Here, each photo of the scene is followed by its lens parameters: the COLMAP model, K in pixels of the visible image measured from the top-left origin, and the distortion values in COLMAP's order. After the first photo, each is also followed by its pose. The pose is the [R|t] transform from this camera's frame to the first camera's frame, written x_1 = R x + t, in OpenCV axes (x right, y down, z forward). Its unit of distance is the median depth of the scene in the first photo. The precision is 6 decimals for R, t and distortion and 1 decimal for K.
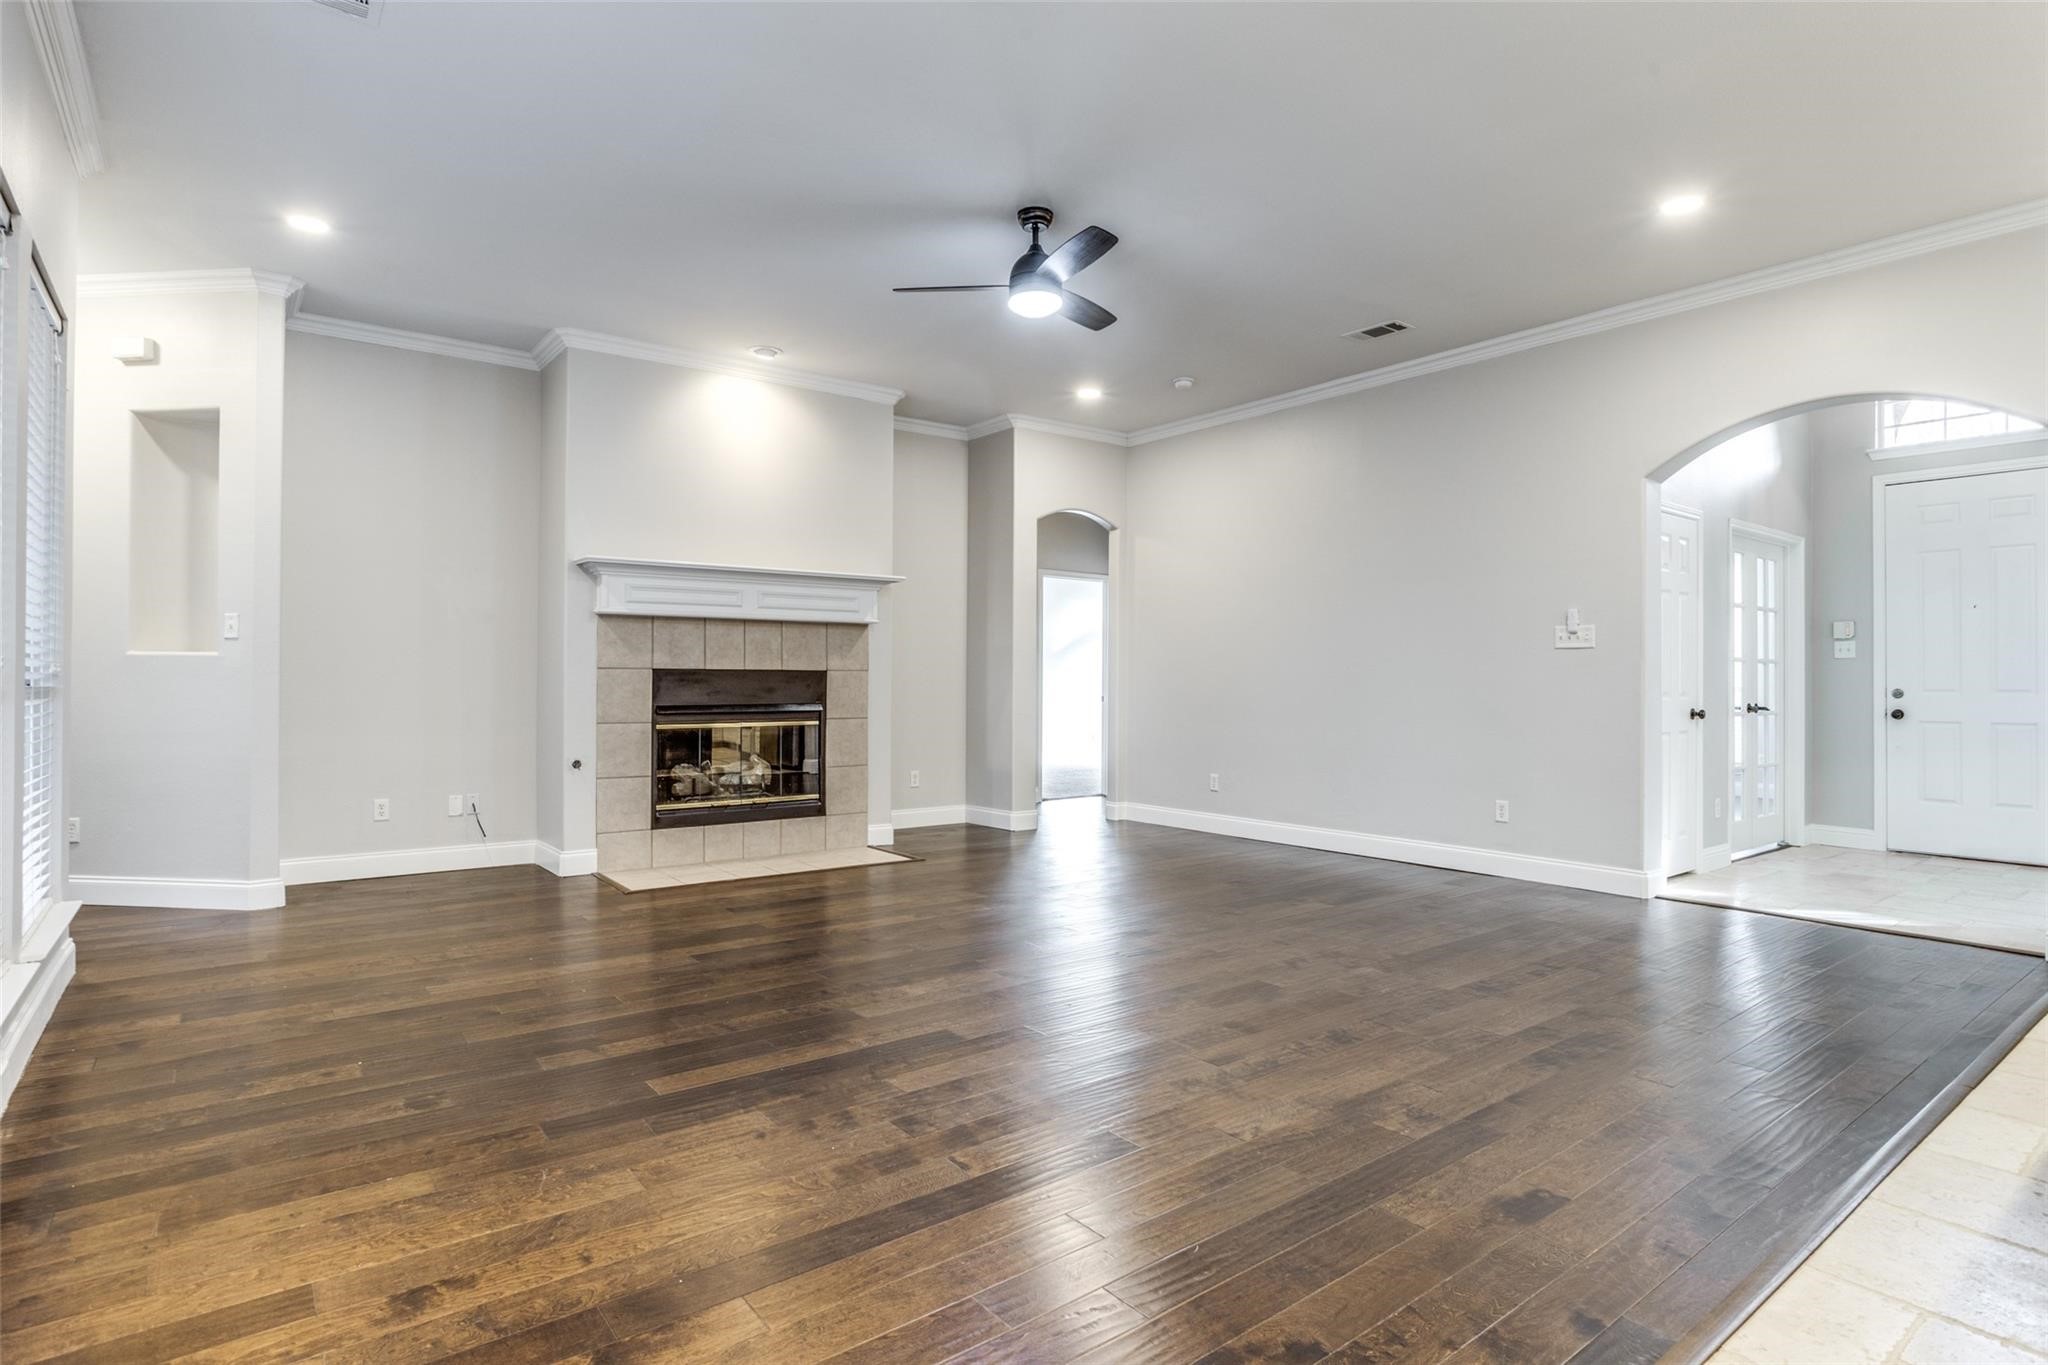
lens RADIAL K [[1069.1, 0, 1035.9], [0, 1069.1, 671.4], [0, 0, 1]] dist [-0.037827, 0.019513]
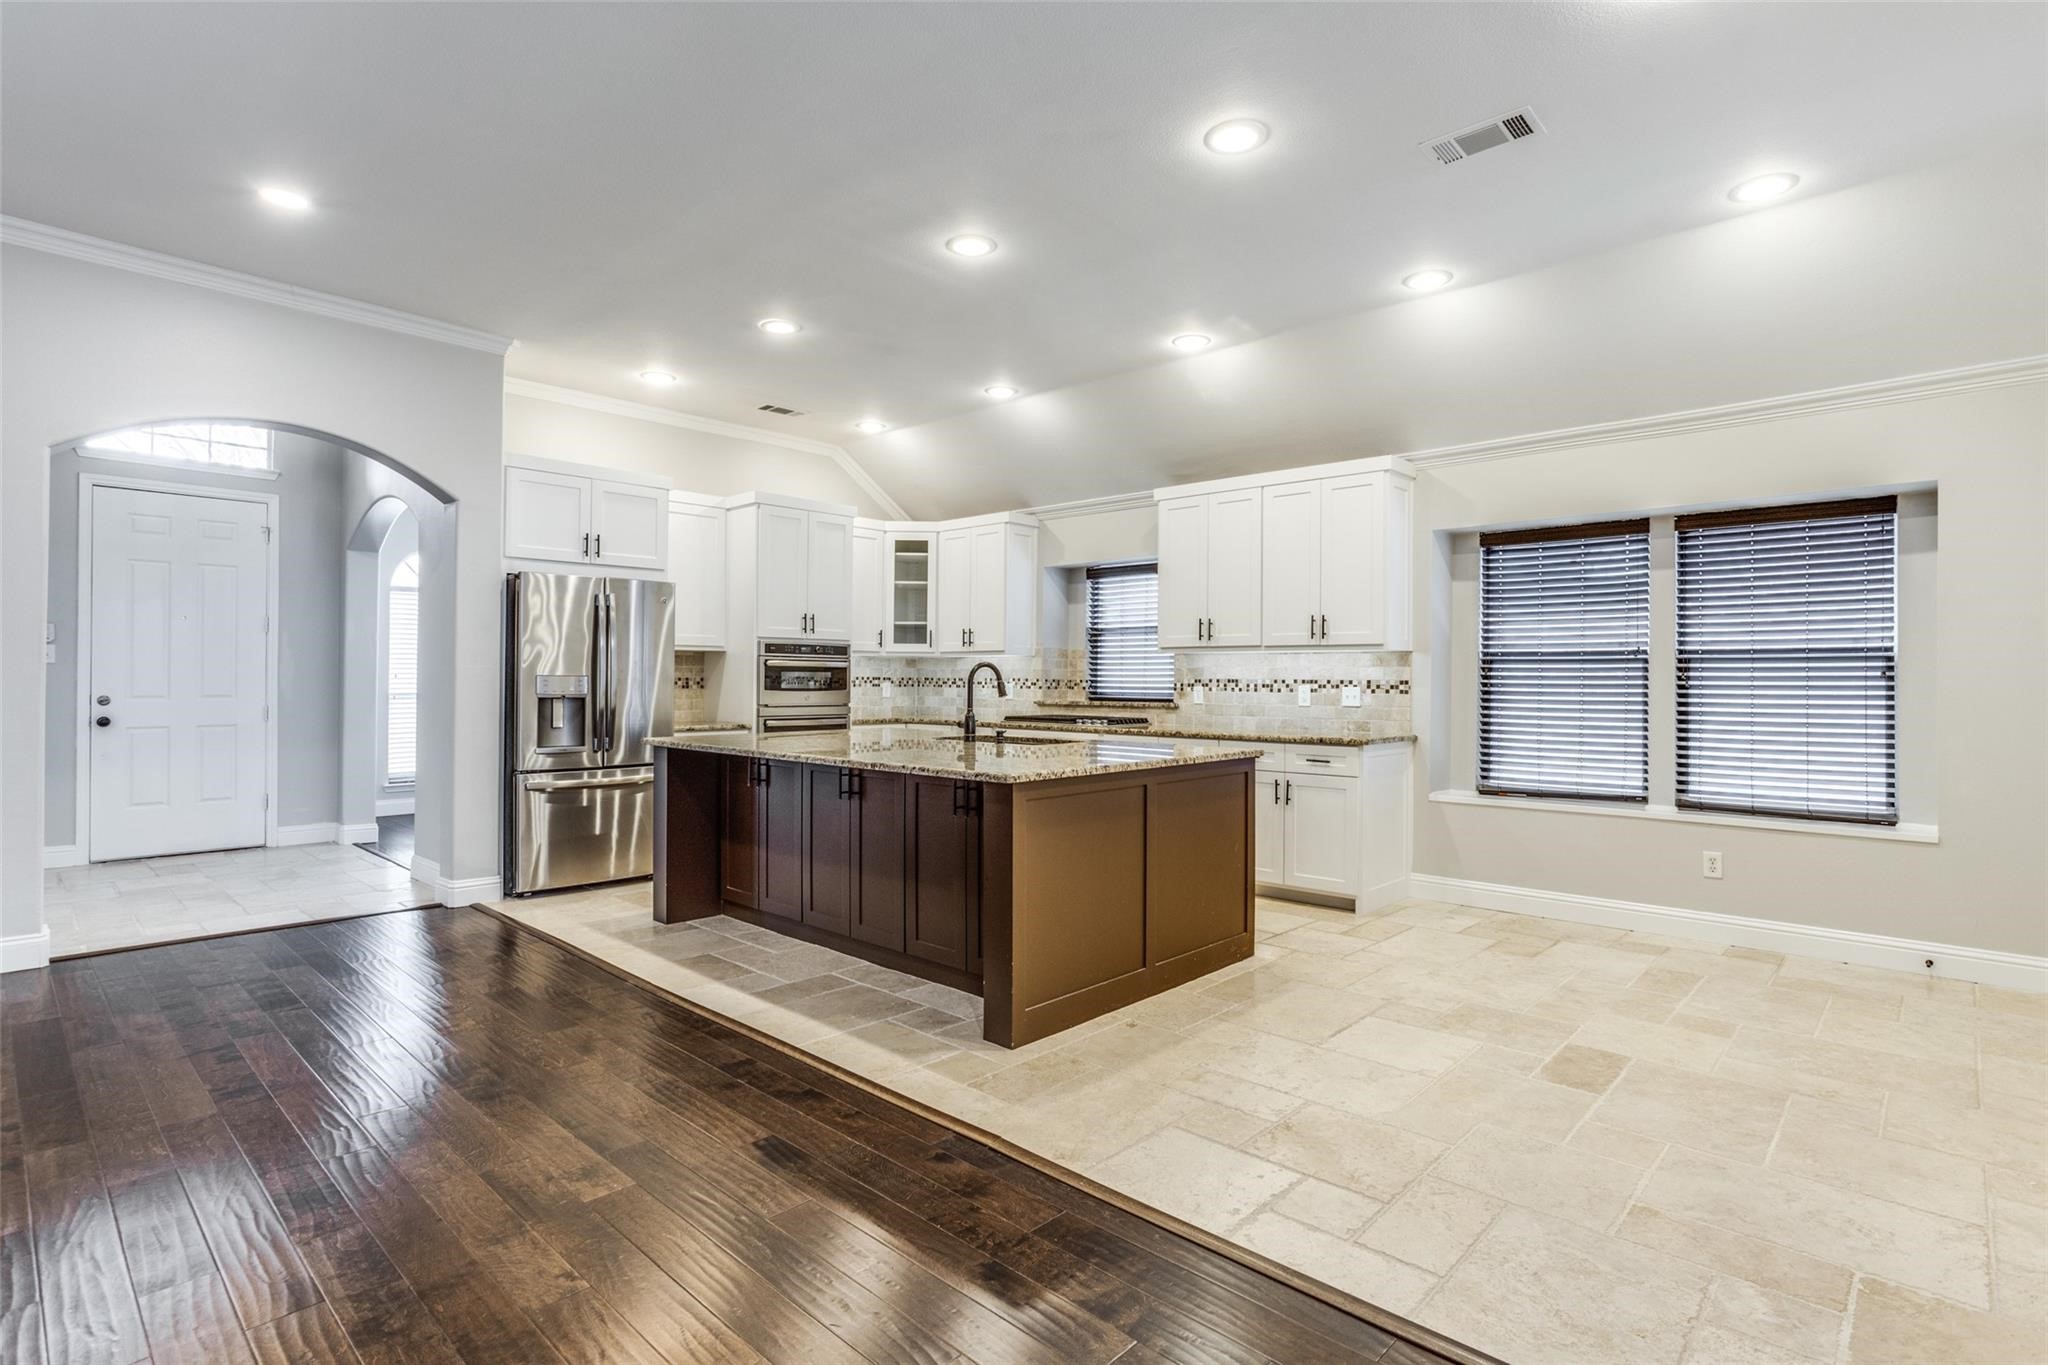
lens RADIAL K [[1002.9, 0, 1034.3], [0, 1002.9, 675.1], [0, 0, 1]] dist [-0.042619, 0.023998]
pose [[-0.163663, -0.002543, 0.986513, -0.249459], [-0.013529, 0.999908, 0.000333, -0.016095], [-0.986424, -0.013292, -0.163682, 0.319610]]
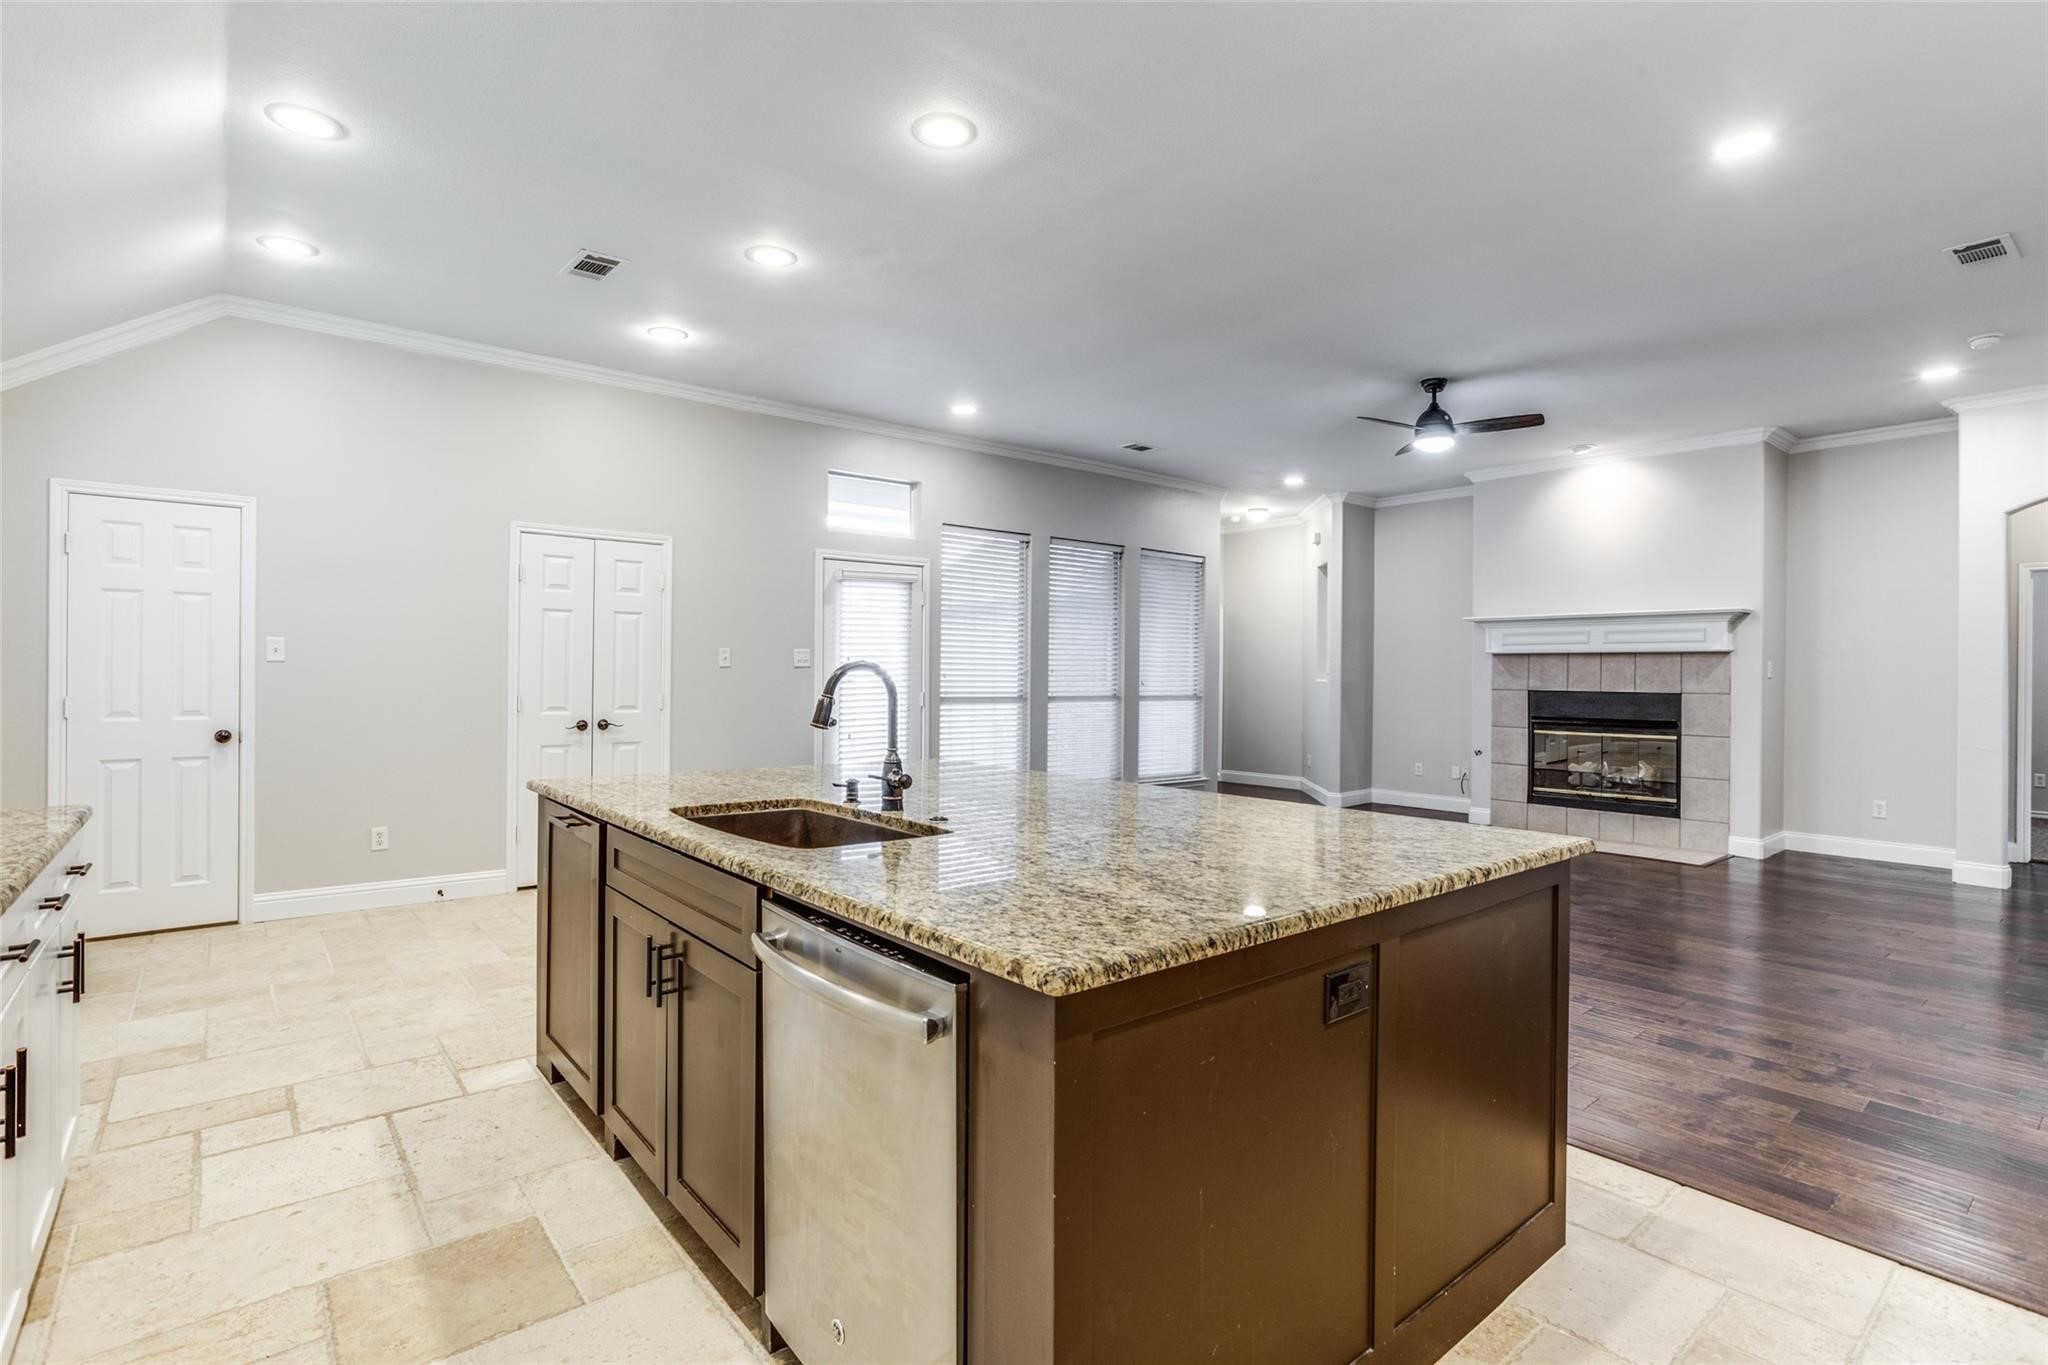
lens RADIAL K [[1002.9, 0, 1029.1], [0, 1002.9, 667.5], [0, 0, 1]] dist [-0.042619, 0.023998]
pose [[0.033058, -0.009409, -0.999409, 0.922926], [-0.001664, 0.999954, -0.009469, -0.019017], [0.999452, 0.001976, 0.033041, 0.283094]]
